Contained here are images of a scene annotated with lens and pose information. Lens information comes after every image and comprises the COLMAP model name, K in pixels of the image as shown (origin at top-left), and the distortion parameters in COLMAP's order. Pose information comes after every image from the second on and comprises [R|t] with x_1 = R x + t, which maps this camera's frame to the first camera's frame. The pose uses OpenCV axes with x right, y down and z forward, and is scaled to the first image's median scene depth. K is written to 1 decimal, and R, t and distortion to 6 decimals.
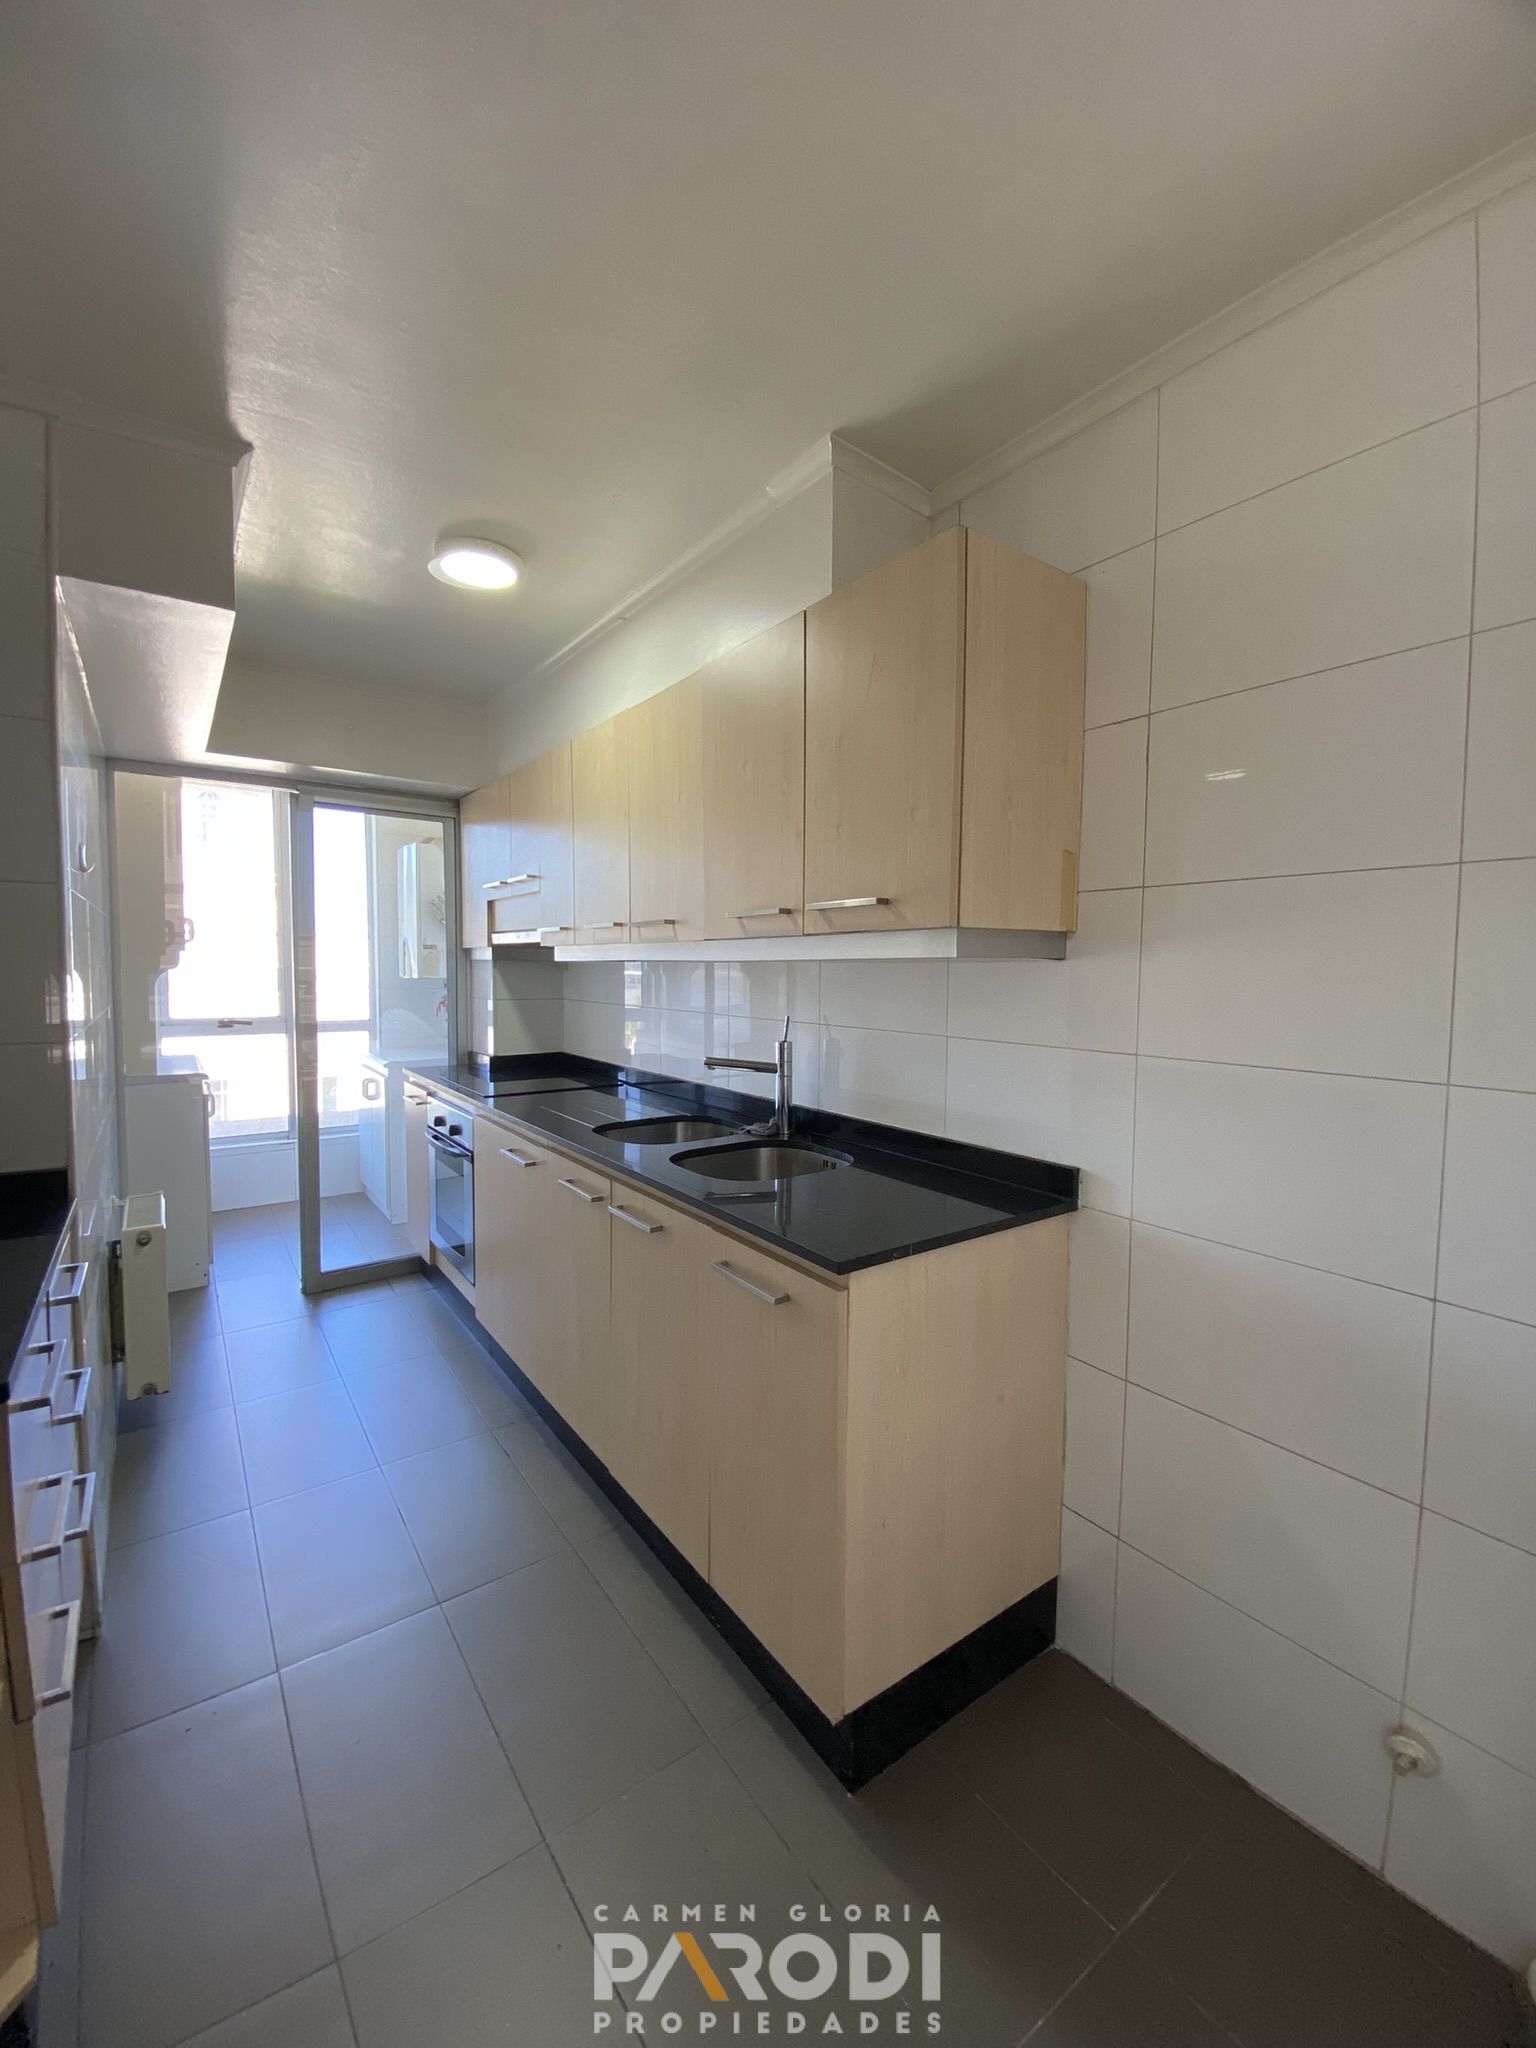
lens RADIAL K [[813.5, 0, 768.0], [0, 813.5, 1024.0], [0, 0, 1]] dist [0.021158, -0.021706]
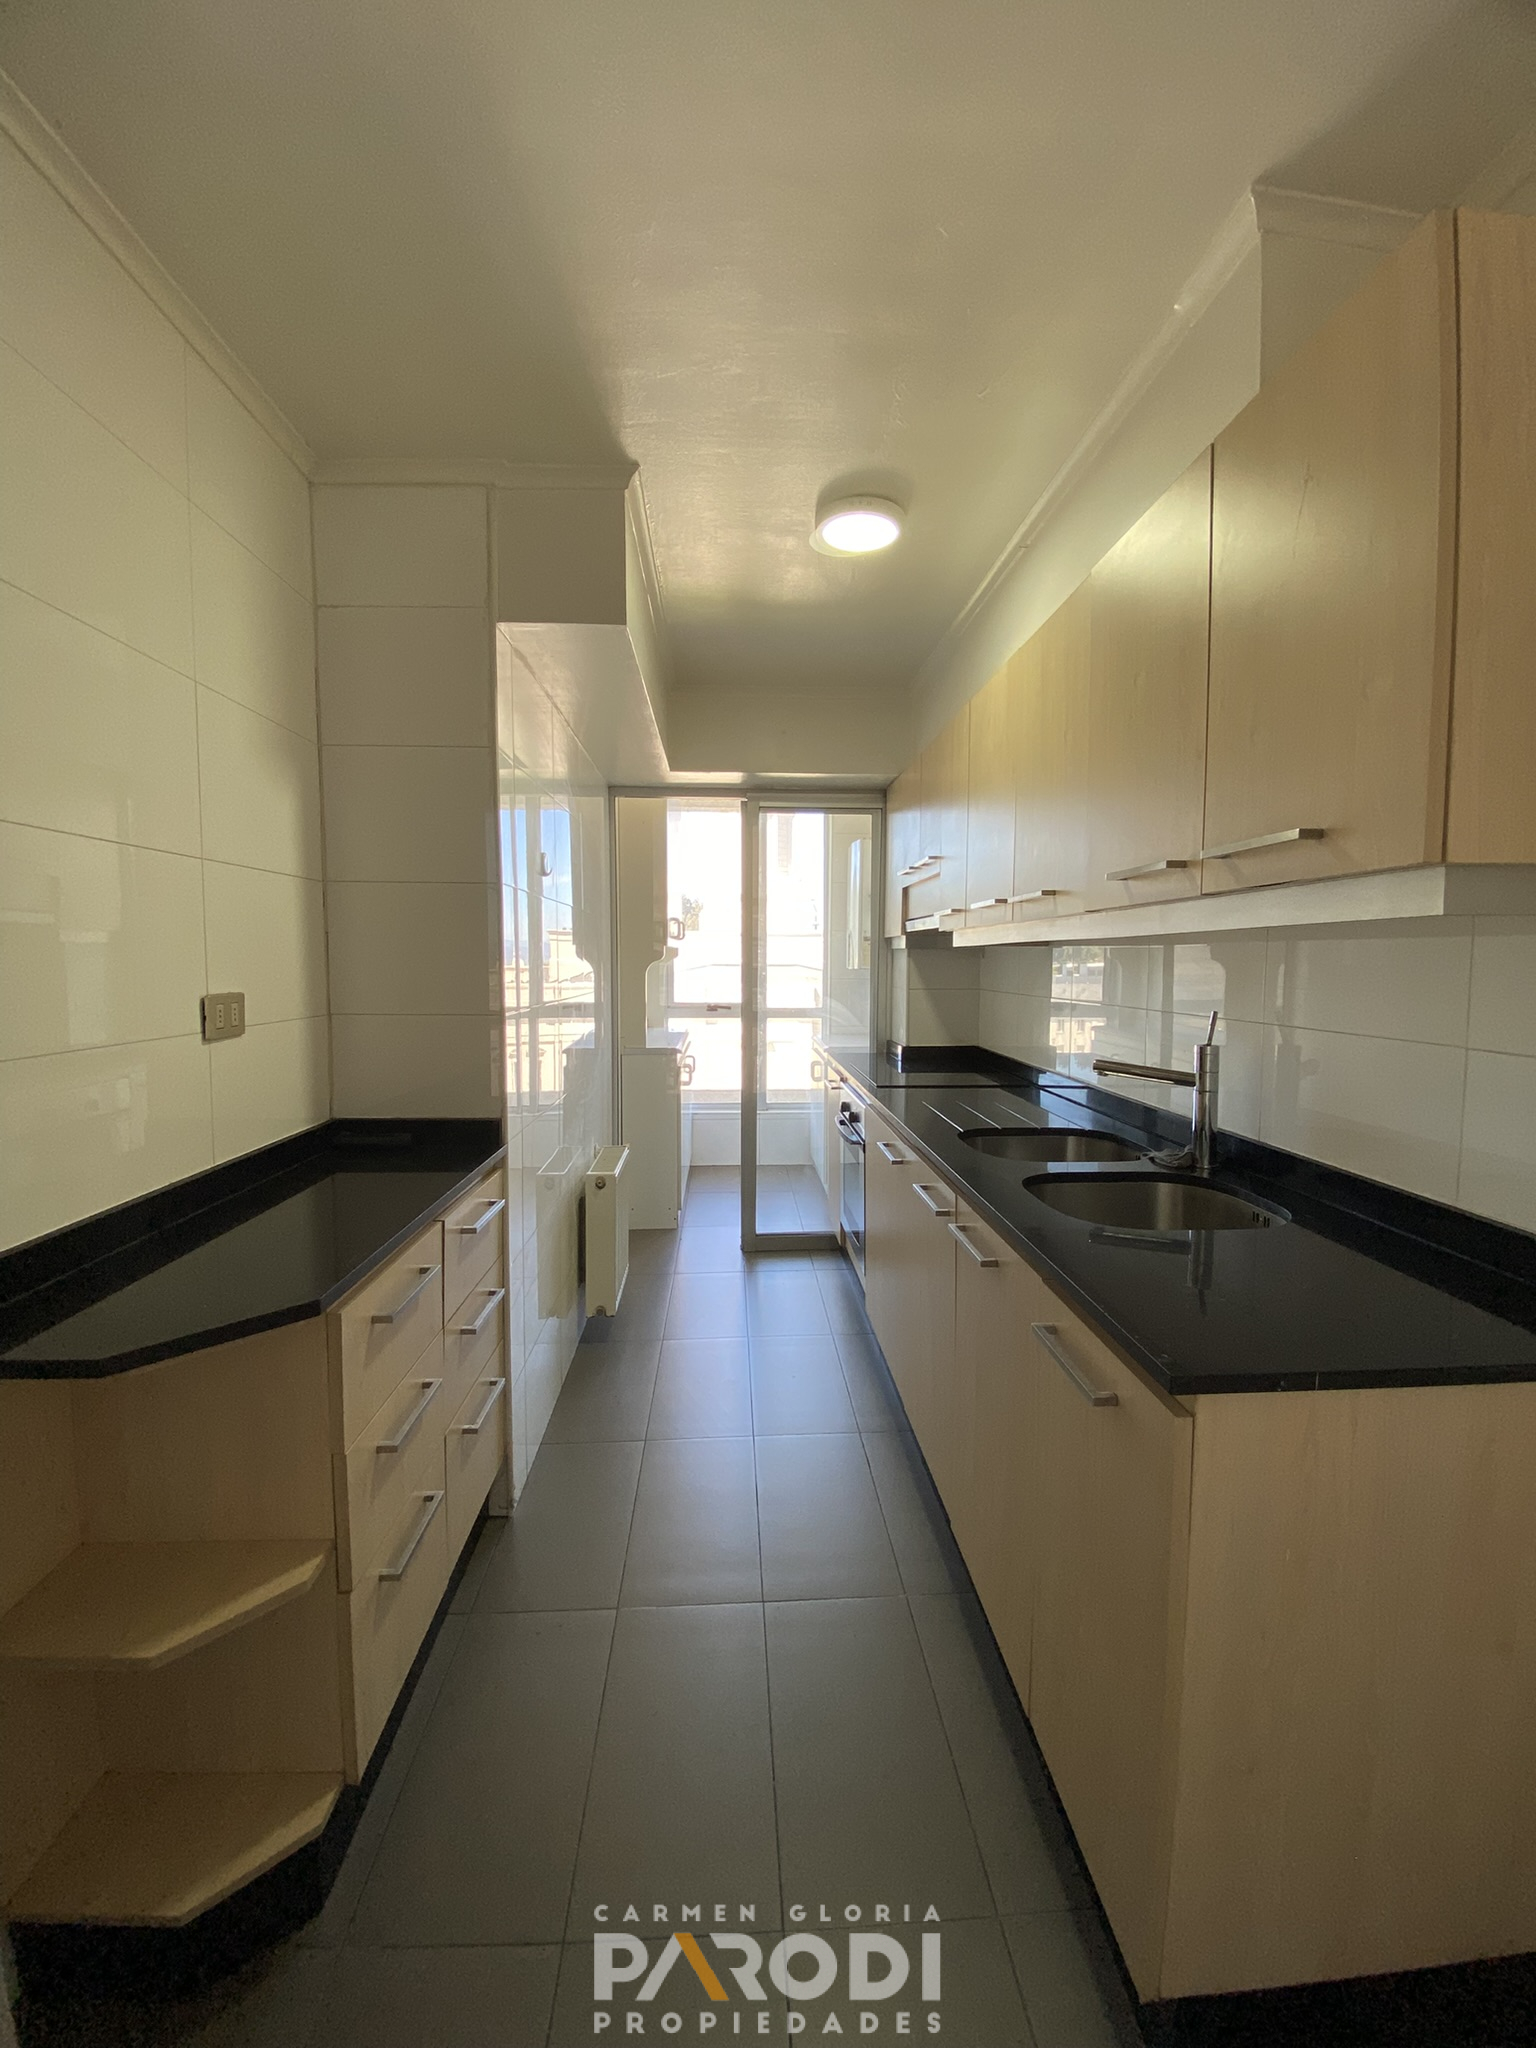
lens RADIAL K [[813.5, 0, 768.0], [0, 813.5, 1024.0], [0, 0, 1]] dist [0.021158, -0.021706]
pose [[0.840819, 0.035293, -0.540165, 0.058751], [-0.031433, 0.999372, 0.016367, 0.001801], [0.540404, 0.003217, 0.841400, 0.094913]]
